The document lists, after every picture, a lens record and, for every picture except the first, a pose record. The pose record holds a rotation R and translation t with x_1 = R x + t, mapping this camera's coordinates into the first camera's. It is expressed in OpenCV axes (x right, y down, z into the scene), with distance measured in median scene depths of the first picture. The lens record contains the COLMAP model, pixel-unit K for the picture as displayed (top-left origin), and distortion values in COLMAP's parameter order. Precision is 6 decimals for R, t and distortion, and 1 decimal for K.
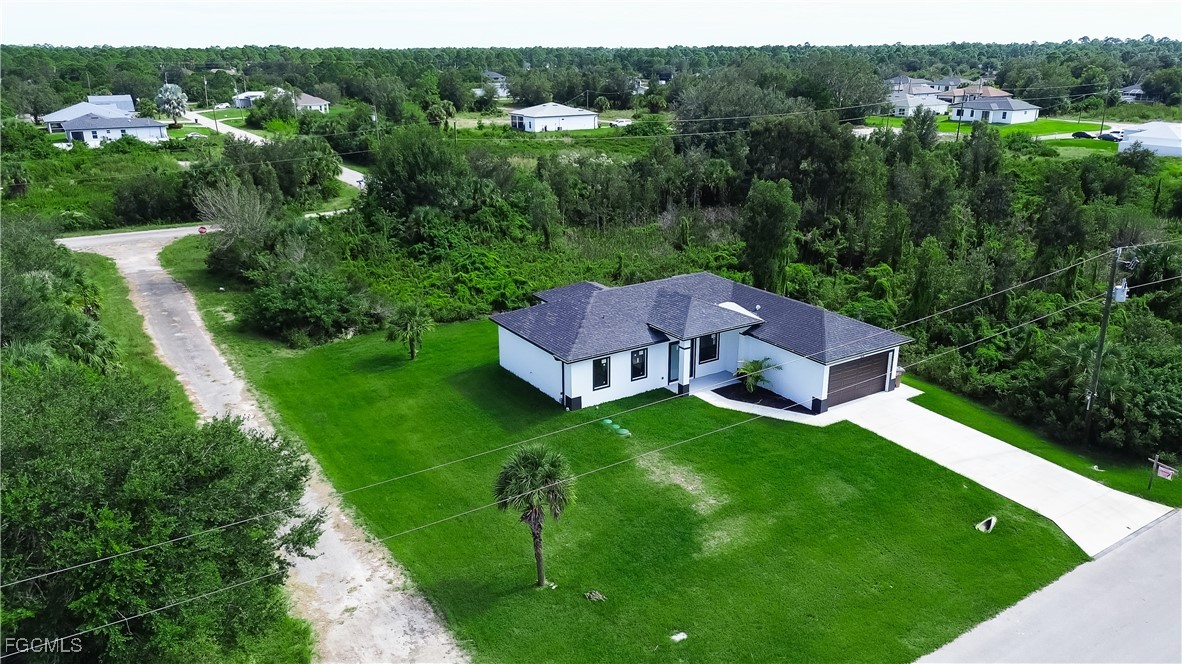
lens RADIAL K [[838.2, 0, 591.0], [0, 838.2, 332.0], [0, 0, 1]] dist [0.065882, -0.069121]
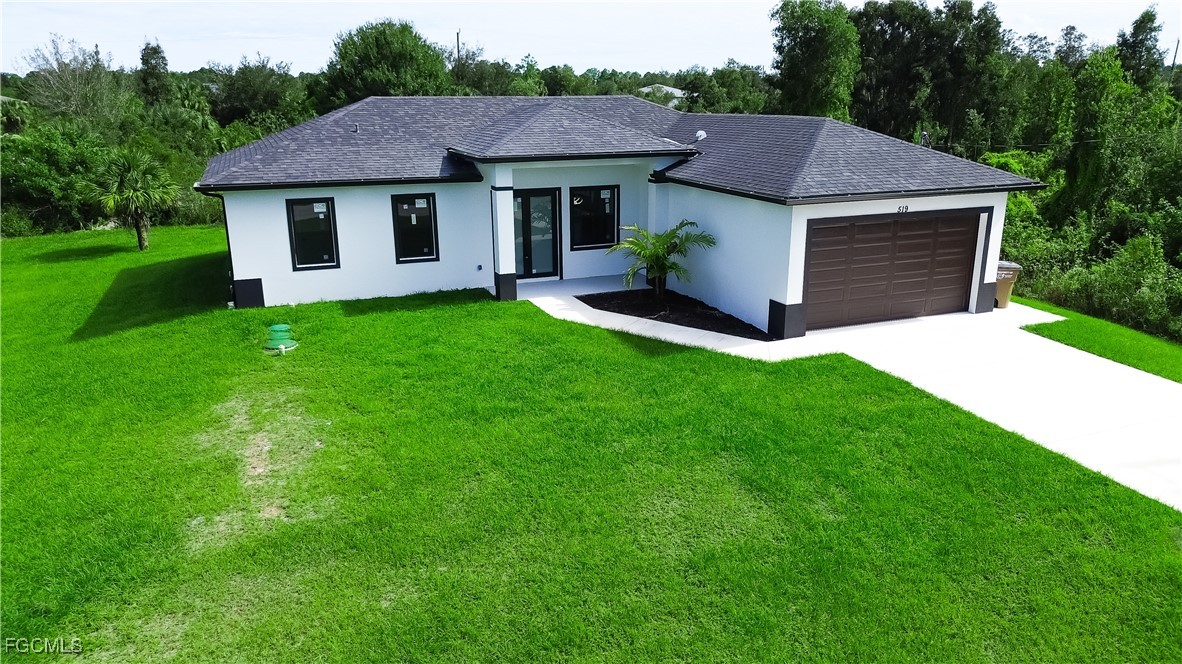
lens RADIAL K [[838.2, 0, 591.0], [0, 838.2, 332.0], [0, 0, 1]] dist [0.065882, -0.069121]
pose [[0.982395, 0.050403, -0.179887, 0.249249], [-0.058449, 0.997500, -0.039710, 0.113152], [0.177436, 0.049525, 0.982885, 0.572212]]
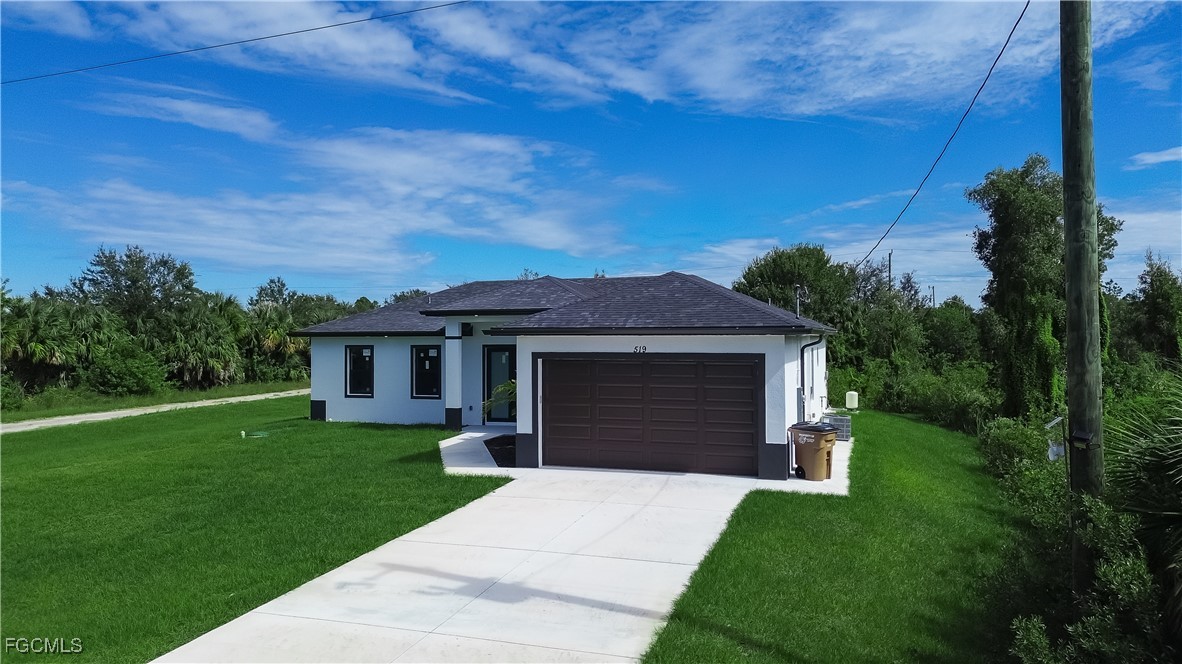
lens RADIAL K [[838.2, 0, 591.0], [0, 838.2, 332.0], [0, 0, 1]] dist [0.065882, -0.069121]
pose [[0.623601, -0.003842, -0.781734, 0.614975], [-0.244758, 0.948752, -0.199910, 0.105621], [0.742439, 0.315999, 0.590702, 0.746685]]
